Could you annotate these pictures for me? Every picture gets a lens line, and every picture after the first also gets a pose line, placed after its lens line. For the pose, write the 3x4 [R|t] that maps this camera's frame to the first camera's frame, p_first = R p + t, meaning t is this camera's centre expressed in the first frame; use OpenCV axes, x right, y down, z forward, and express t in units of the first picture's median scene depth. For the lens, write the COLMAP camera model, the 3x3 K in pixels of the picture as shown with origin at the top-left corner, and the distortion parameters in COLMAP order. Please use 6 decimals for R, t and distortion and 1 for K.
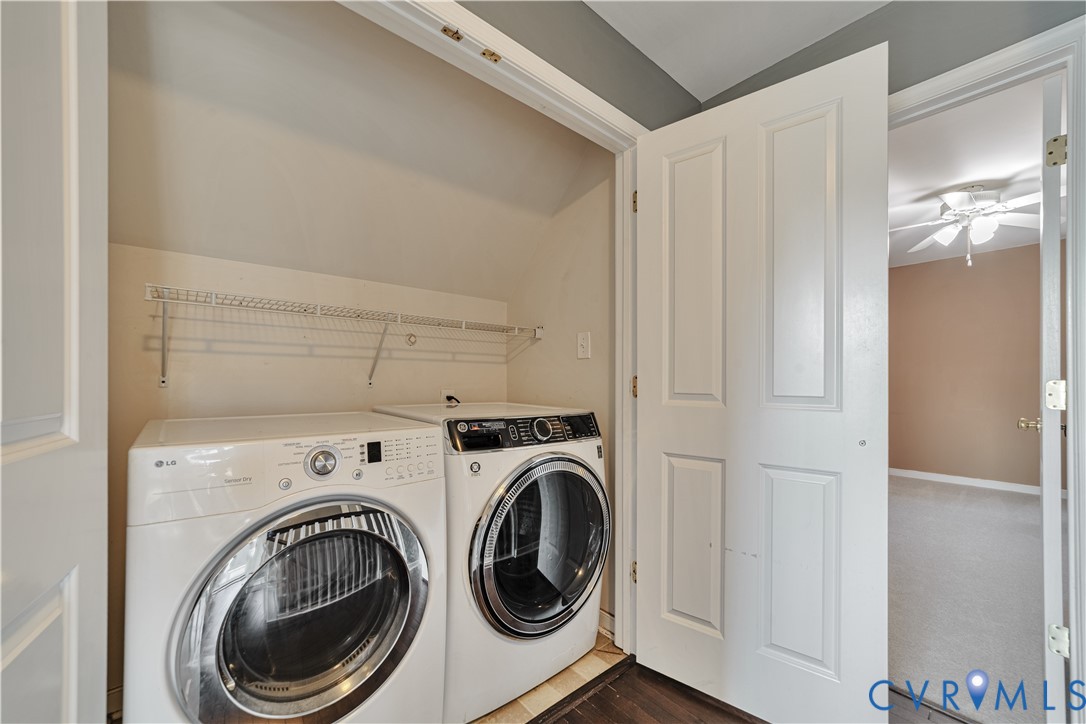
lens RADIAL K [[415.9, 0, 544.9], [0, 415.9, 374.2], [0, 0, 1]] dist [-0.000205, -0.000018]
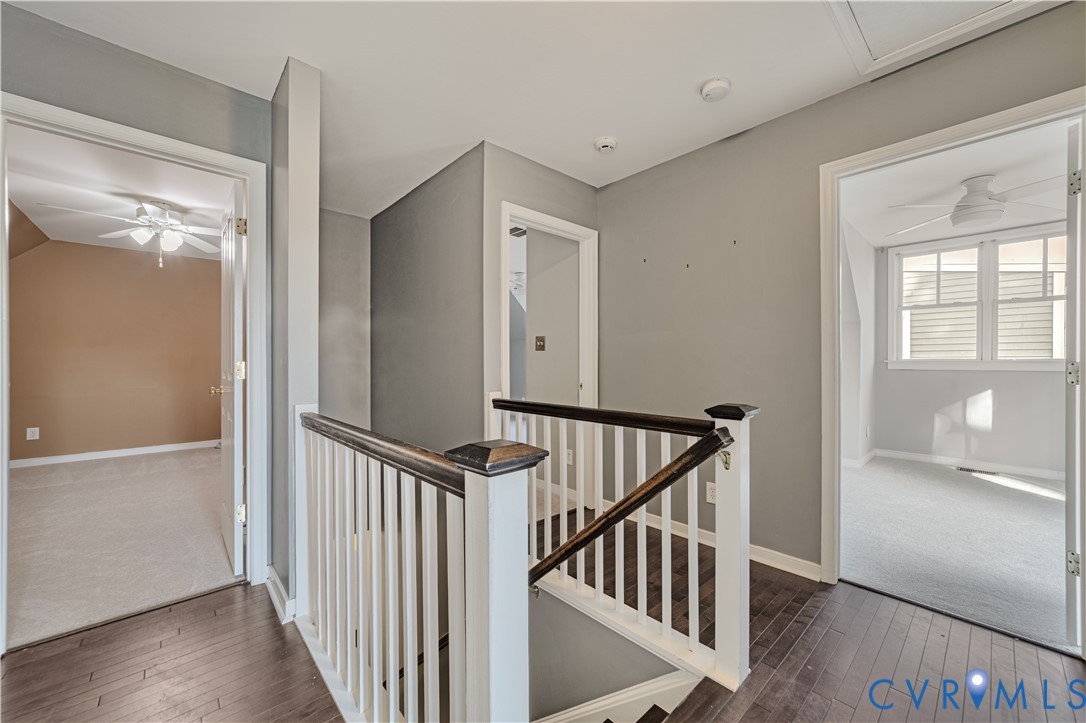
lens RADIAL K [[415.9, 0, 544.9], [0, 415.9, 373.7], [0, 0, 1]] dist [-0.000205, -0.000018]
pose [[-0.041530, -0.028521, 0.998730, -0.261280], [-0.021130, 0.999394, 0.027661, -0.004666], [-0.998914, -0.019955, -0.042108, -0.086338]]
